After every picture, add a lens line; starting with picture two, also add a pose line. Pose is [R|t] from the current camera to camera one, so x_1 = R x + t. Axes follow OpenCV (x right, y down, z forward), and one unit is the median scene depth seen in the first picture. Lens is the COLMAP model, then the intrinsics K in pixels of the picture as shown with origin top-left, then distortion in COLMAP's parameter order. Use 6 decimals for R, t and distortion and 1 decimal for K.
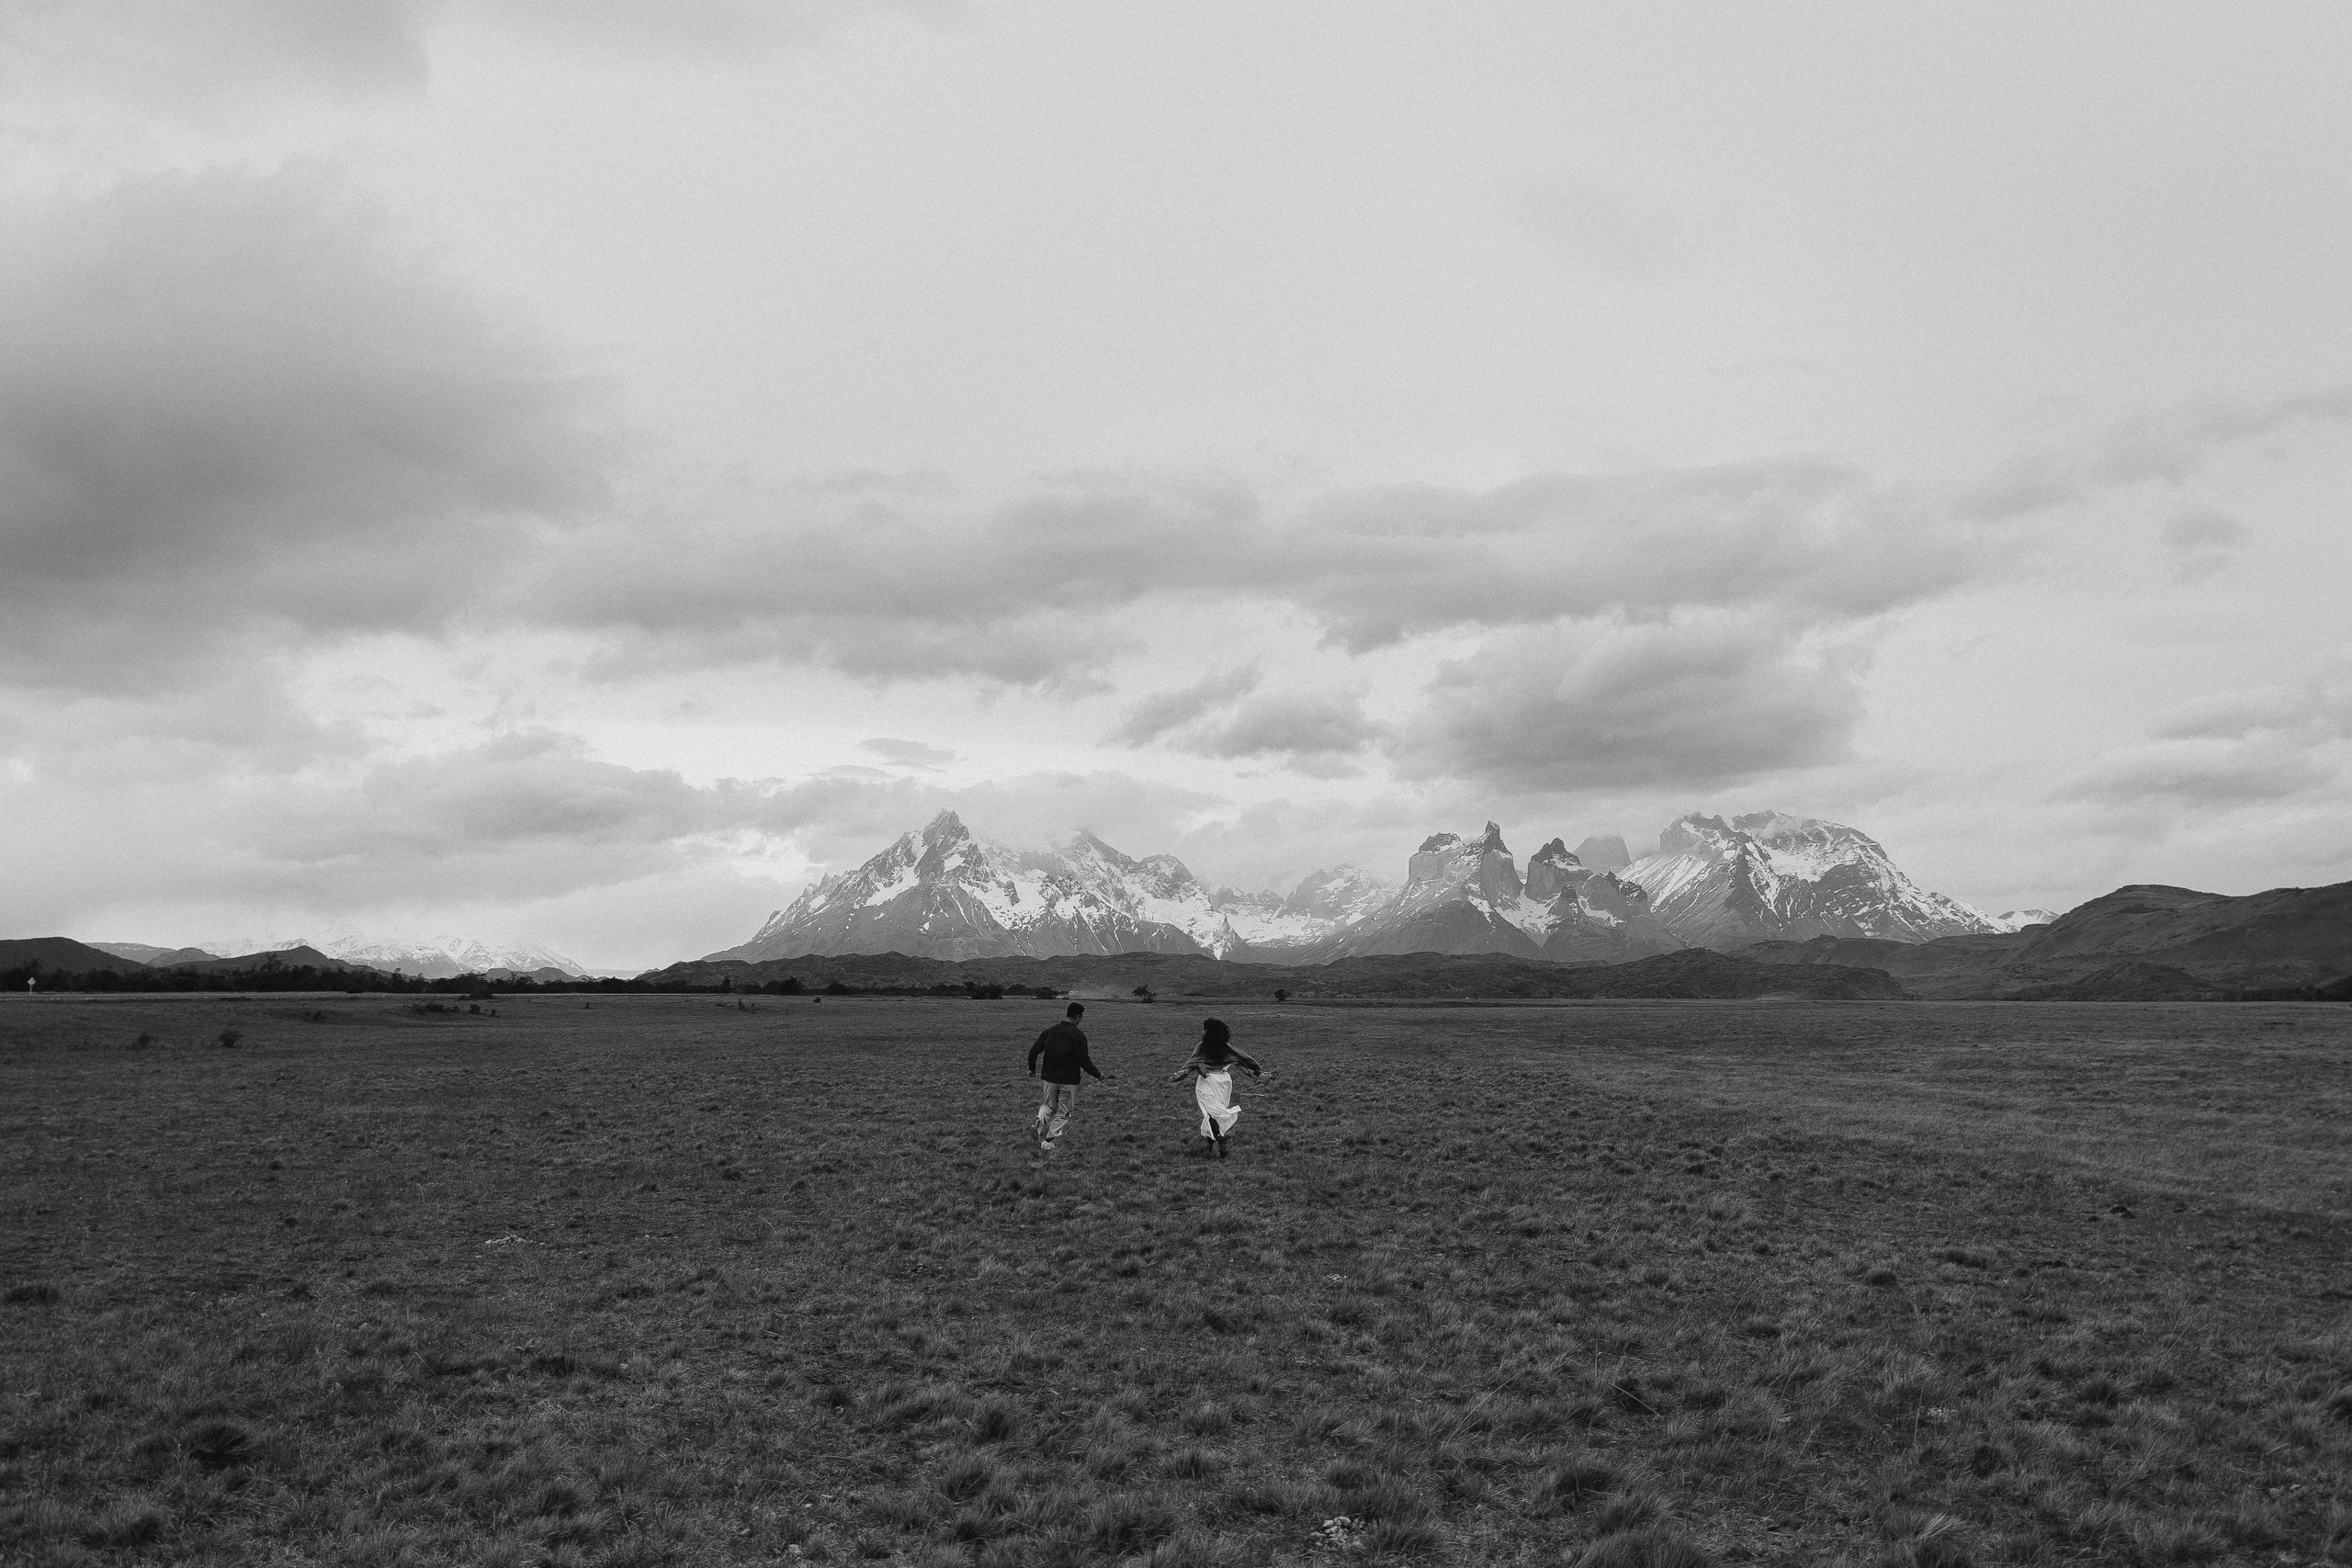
lens RADIAL K [[1924.5, 0, 1176.0], [0, 1924.5, 784.0], [0, 0, 1]] dist [-0.010990, 0.005936]
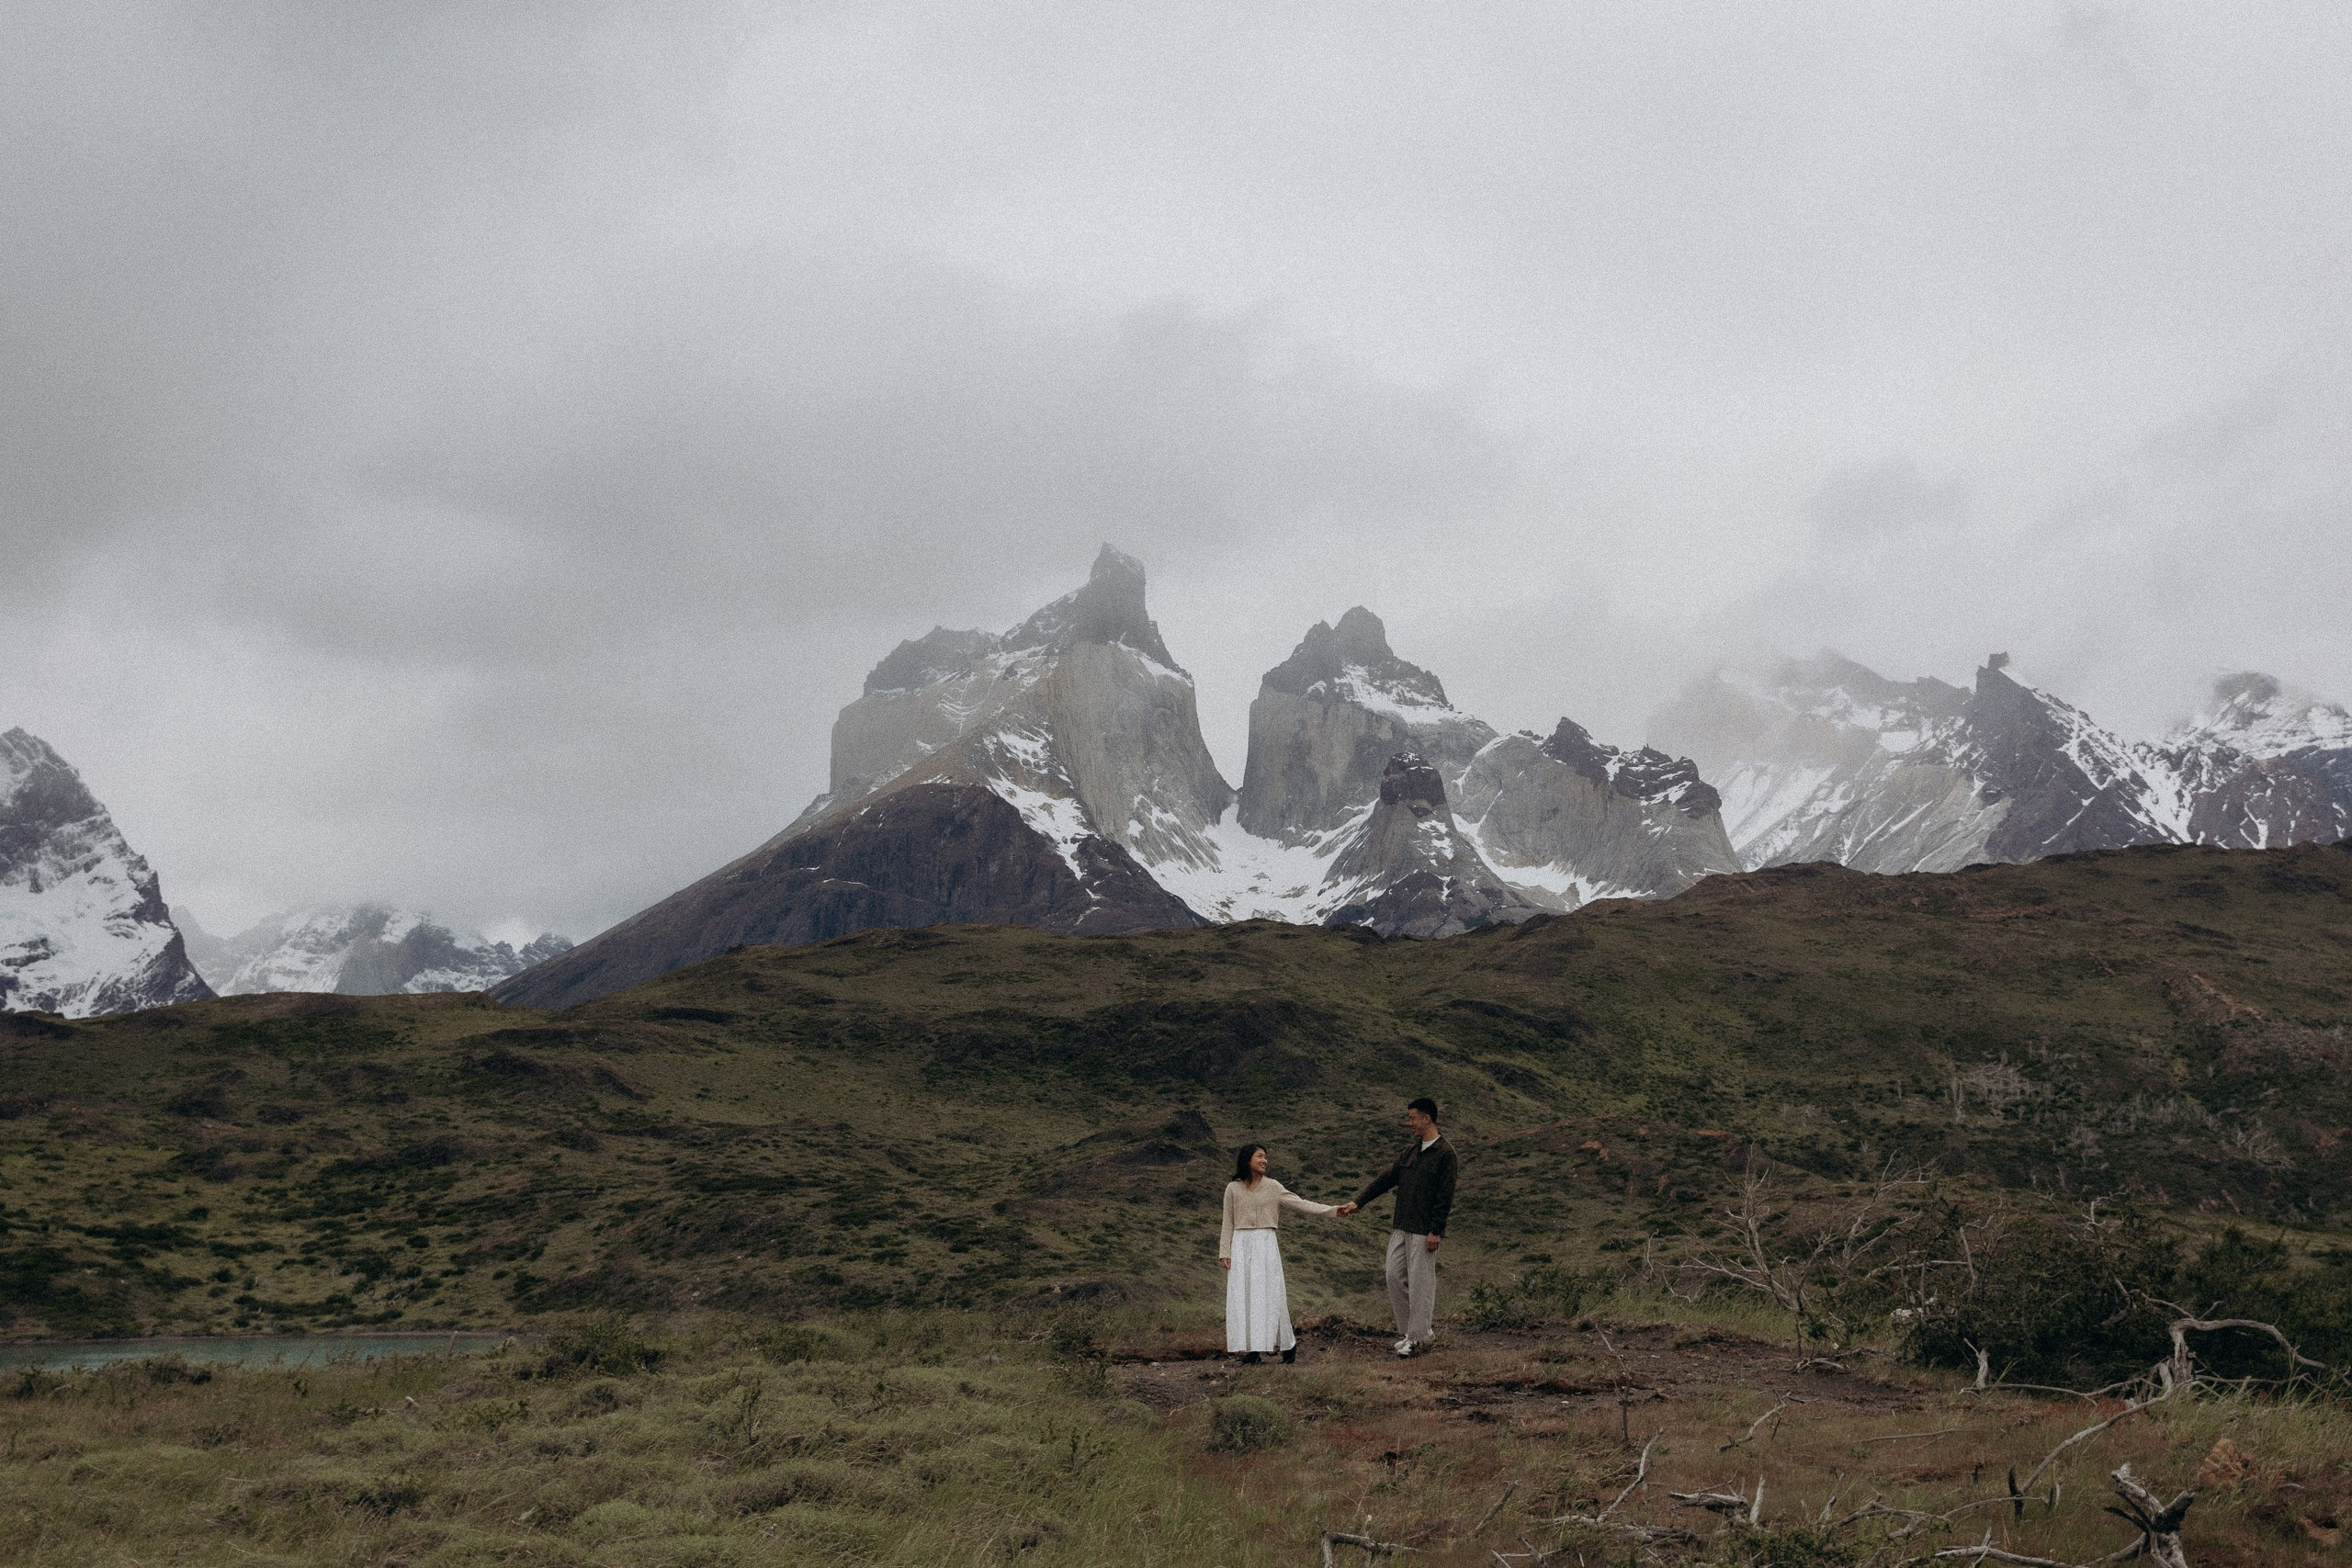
lens RADIAL K [[2415.2, 0, 1176.0], [0, 2415.2, 784.0], [0, 0, 1]] dist [-0.007175, 0.005246]
pose [[0.989221, 0.015945, 0.145556, 0.131951], [-0.005319, 0.997310, -0.073103, 0.080476], [-0.146330, 0.071541, 0.986645, 0.713605]]
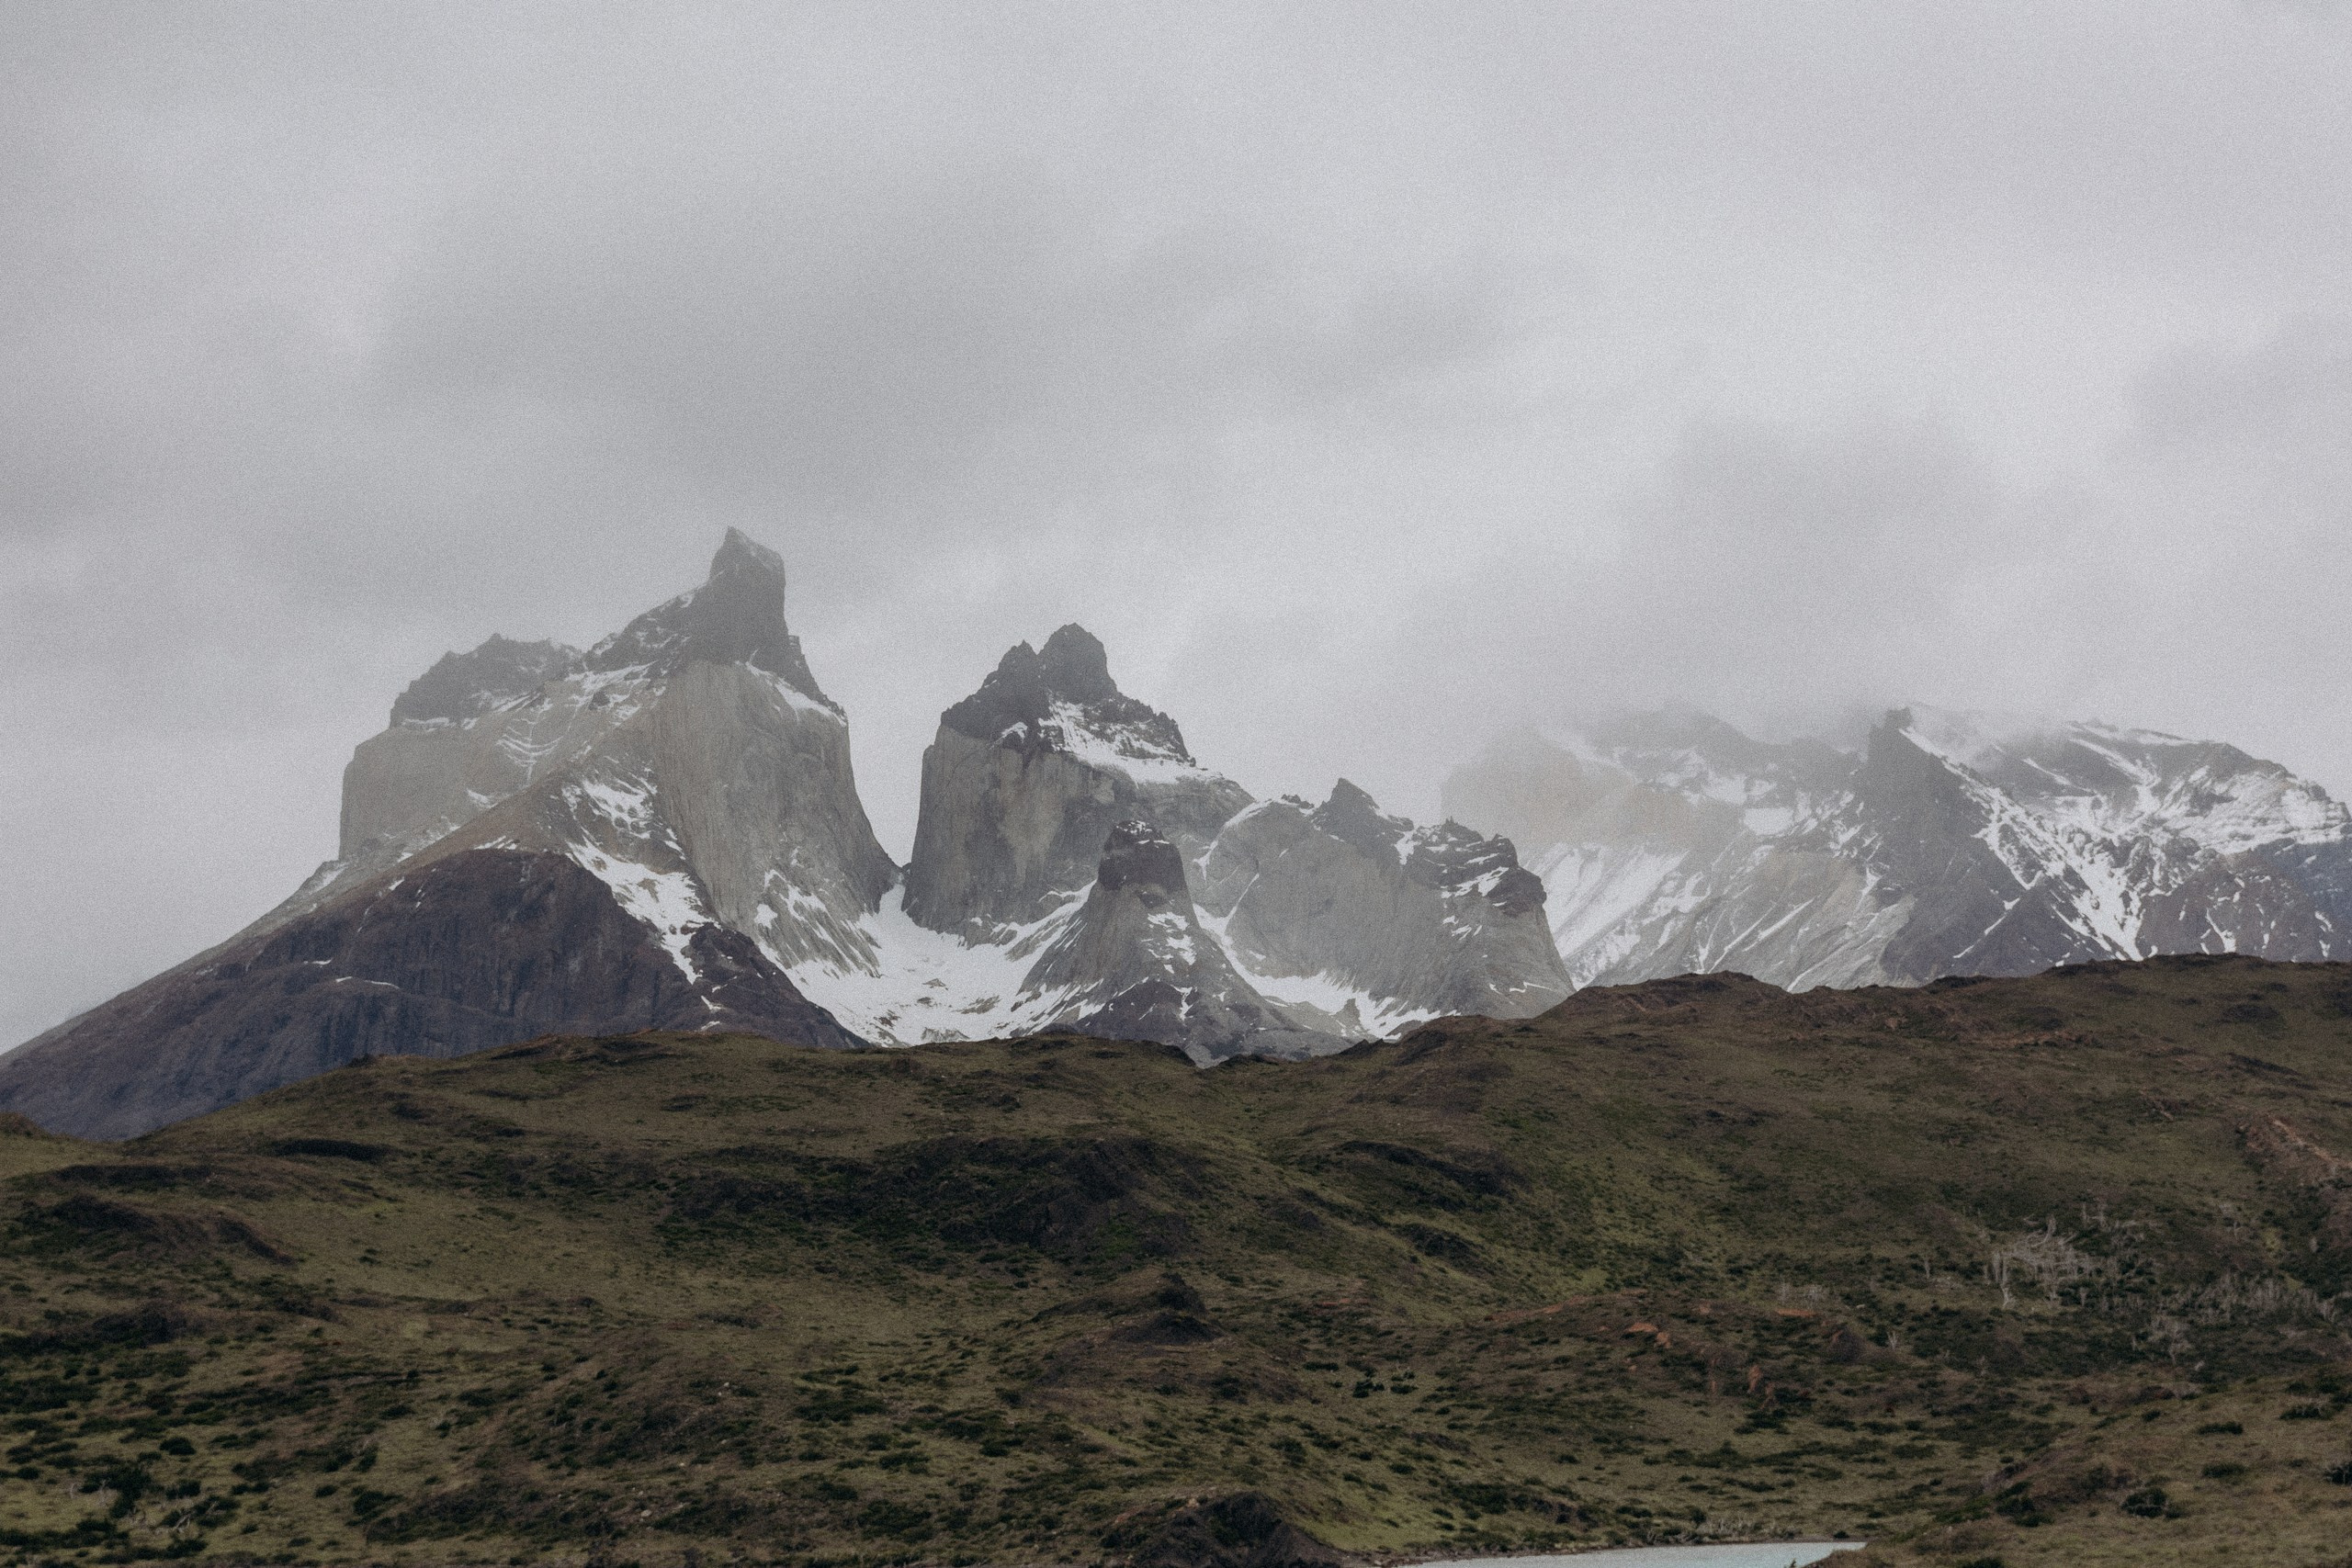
lens RADIAL K [[3245.8, 0, 1176.0], [0, 3245.8, 784.0], [0, 0, 1]] dist [0.011002, -0.044547]
pose [[0.964925, 0.042479, 0.259067, 0.129241], [-0.017336, 0.994979, -0.098576, 0.080739], [-0.261954, 0.090627, 0.960816, 0.714310]]
